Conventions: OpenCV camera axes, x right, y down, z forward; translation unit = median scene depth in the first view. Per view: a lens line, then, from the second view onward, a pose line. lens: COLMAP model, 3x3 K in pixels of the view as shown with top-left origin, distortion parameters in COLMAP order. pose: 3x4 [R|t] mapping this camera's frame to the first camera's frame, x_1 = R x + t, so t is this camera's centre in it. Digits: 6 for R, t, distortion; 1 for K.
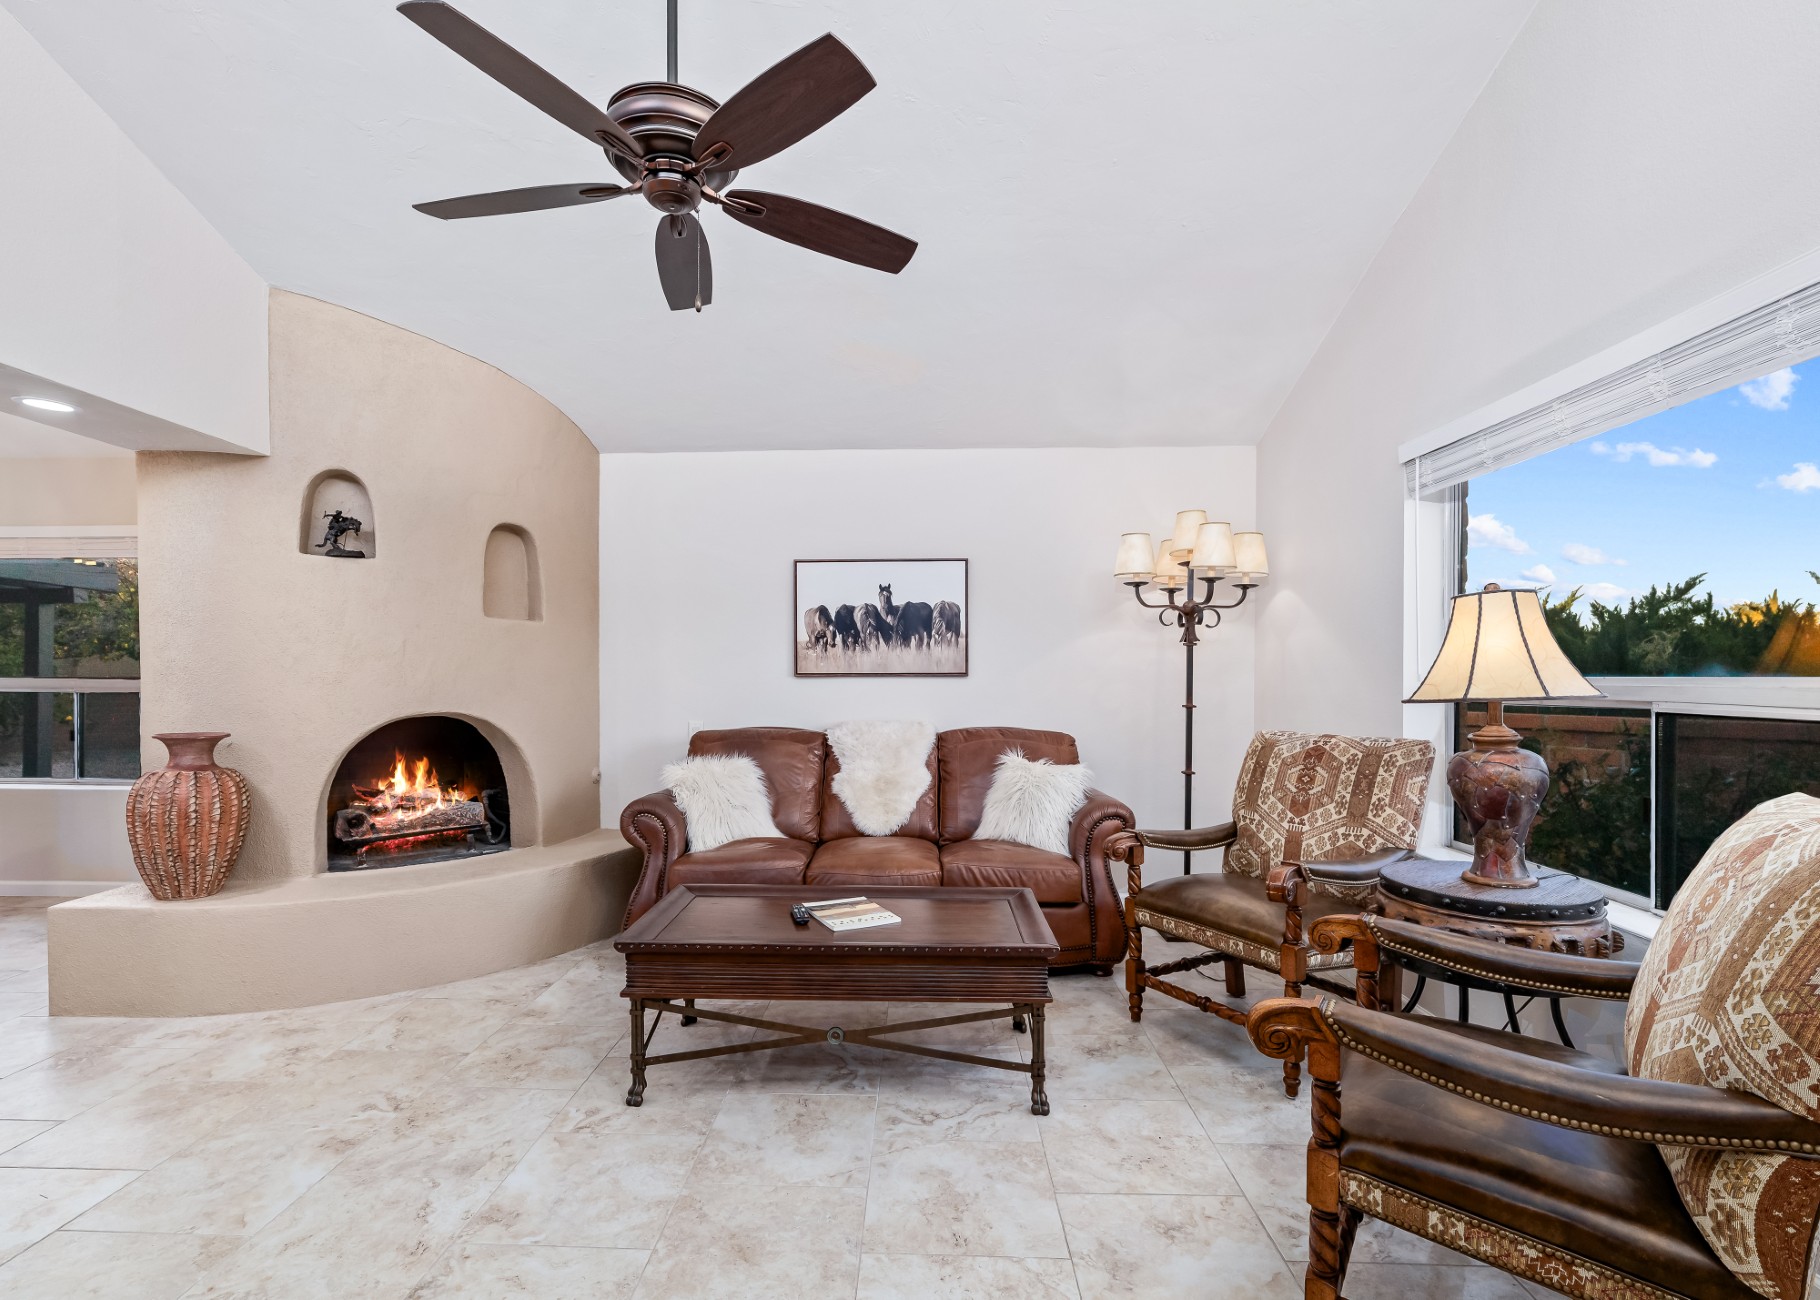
lens RADIAL K [[843.5, 0, 877.9], [0, 843.5, 677.5], [0, 0, 1]] dist [0.000573, 0.000404]
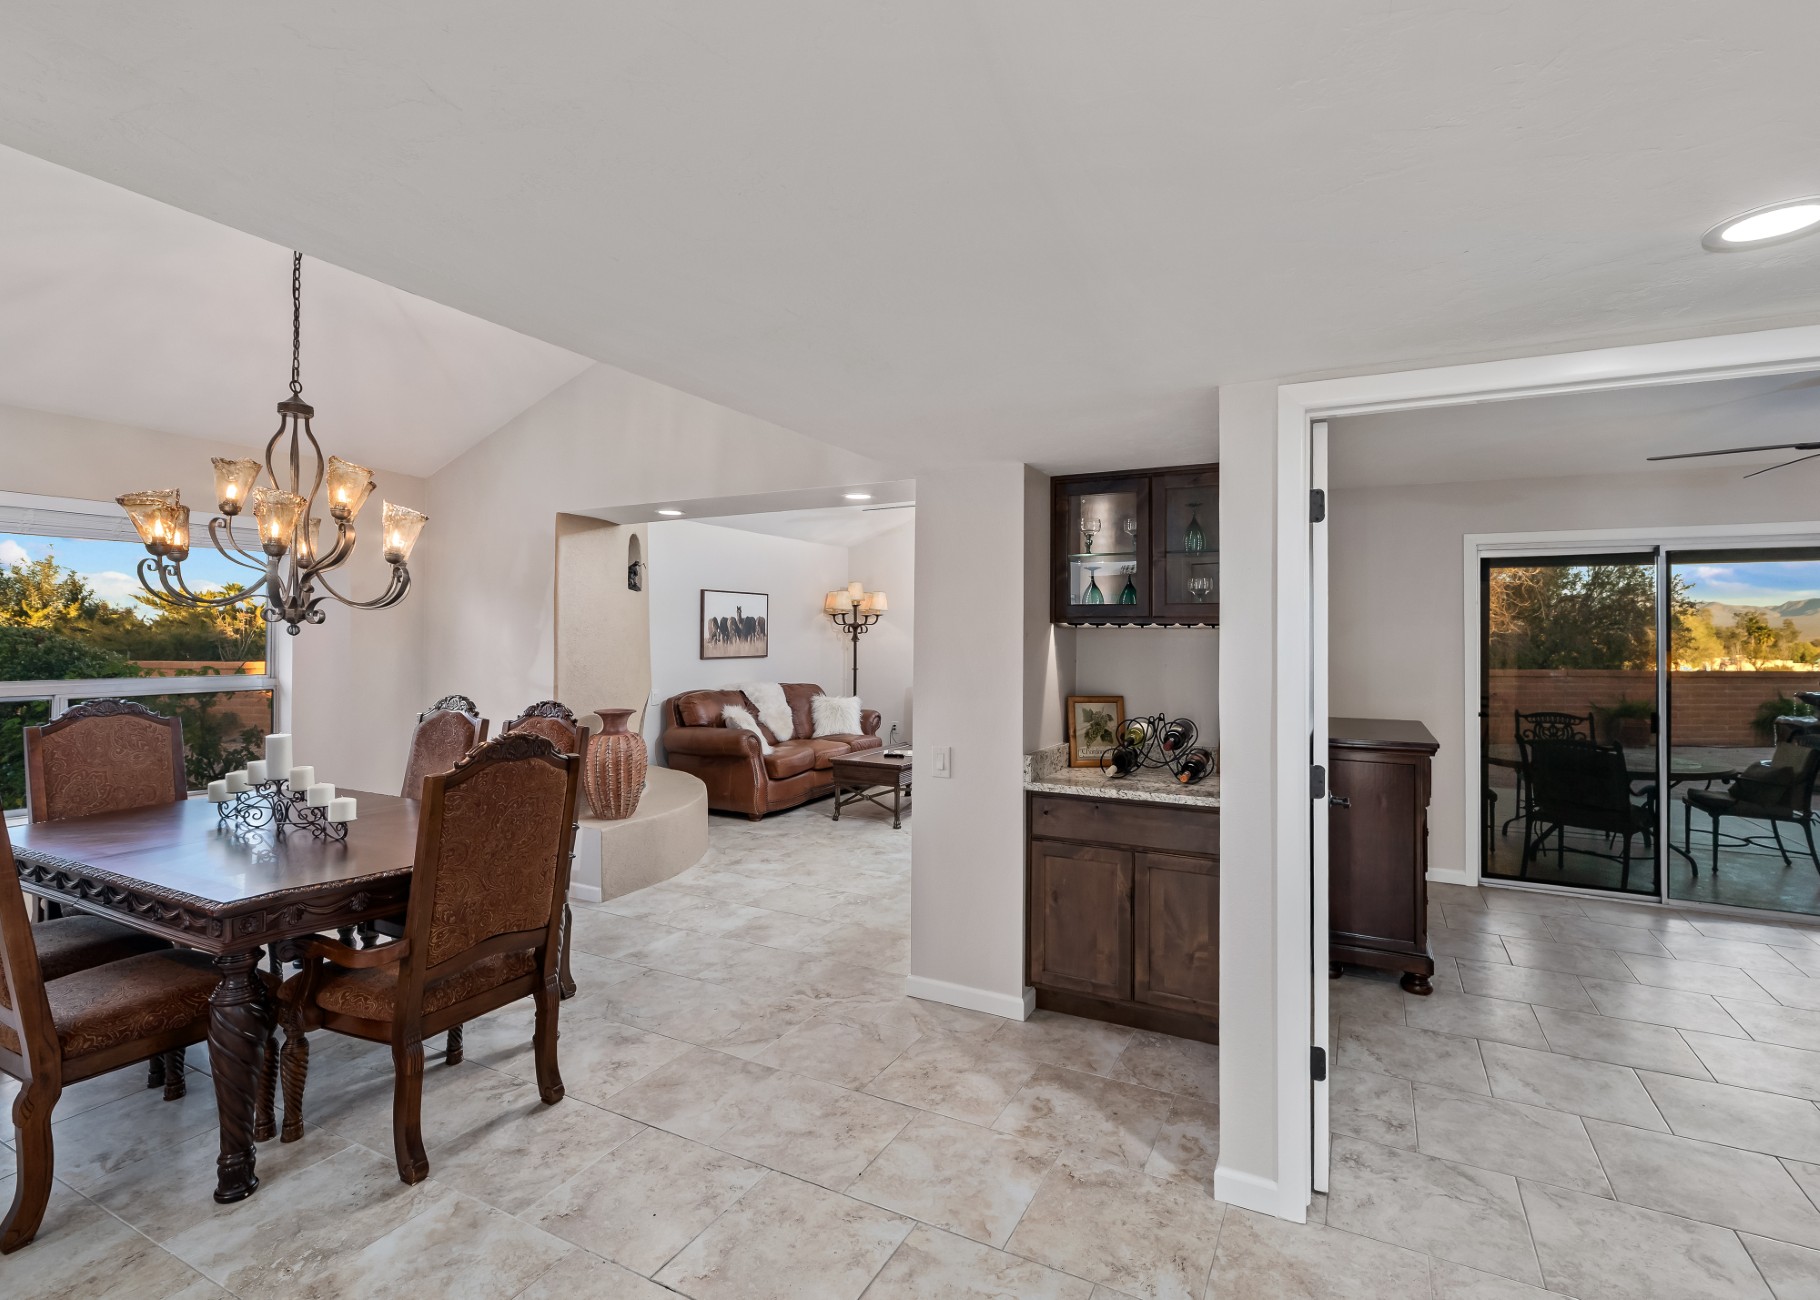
lens RADIAL K [[864.4, 0, 899.3], [0, 864.4, 623.3], [0, 0, 1]] dist [0.001364, 0.000913]
pose [[0.436729, 0.013045, 0.899499, -1.664961], [-0.003876, 0.999913, -0.012620, -0.059160], [-0.899585, 0.002025, 0.436741, -0.109987]]
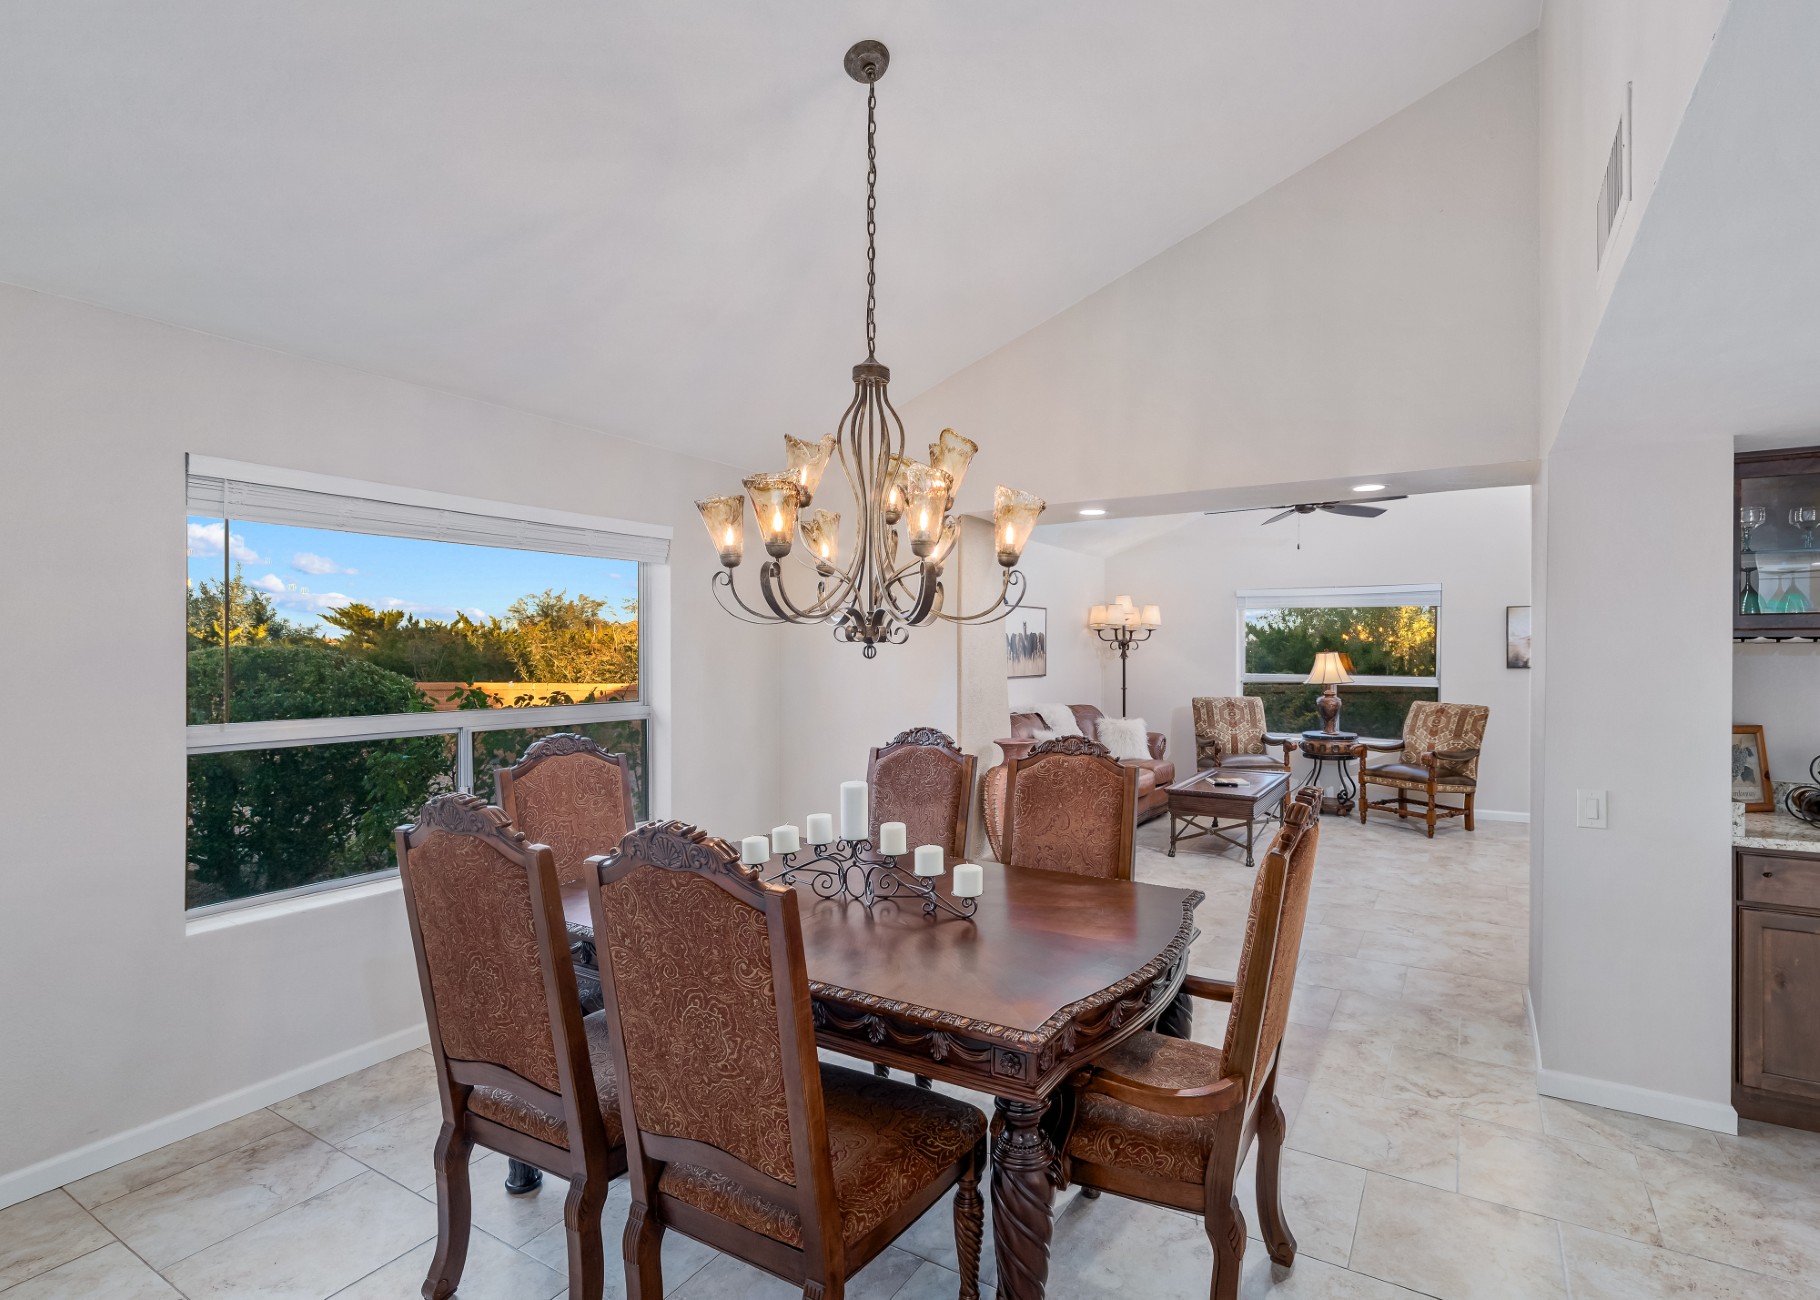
lens RADIAL K [[861.1, 0, 972.0], [0, 861.1, 649.1], [0, 0, 1]] dist [0.000779, 0.000225]
pose [[0.458670, 0.000401, 0.888607, -1.718227], [0.001737, 0.999998, -0.001348, -0.061366], [-0.888605, 0.002162, 0.458668, 0.360075]]
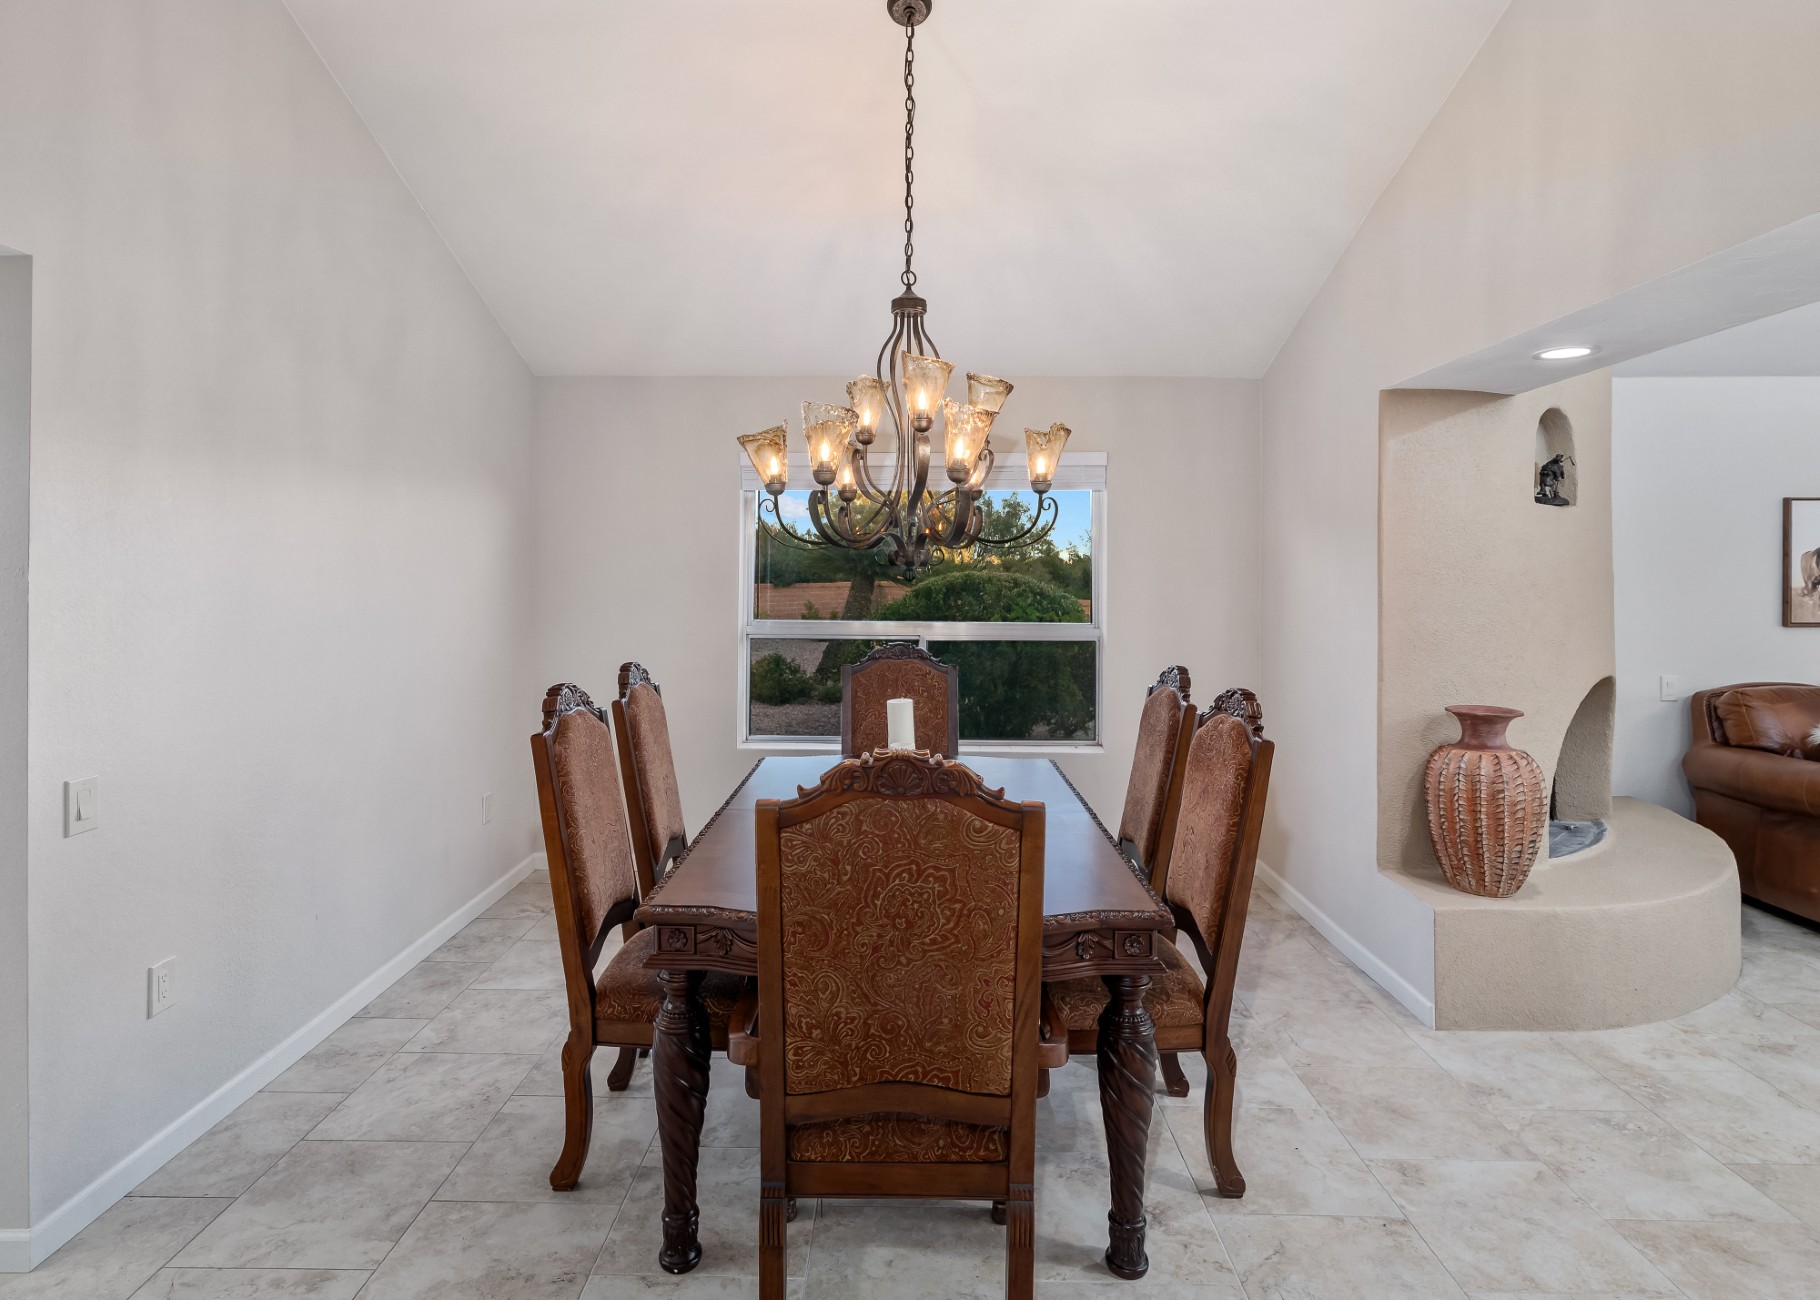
lens RADIAL K [[941.4, 0, 905.5], [0, 941.4, 577.7], [0, 0, 1]] dist [-0.000440, 0.000923]
pose [[0.999407, 0.002738, 0.034338, -1.227717], [-0.002798, 0.999995, 0.001697, -0.059482], [-0.034333, -0.001792, 0.999409, 0.022493]]
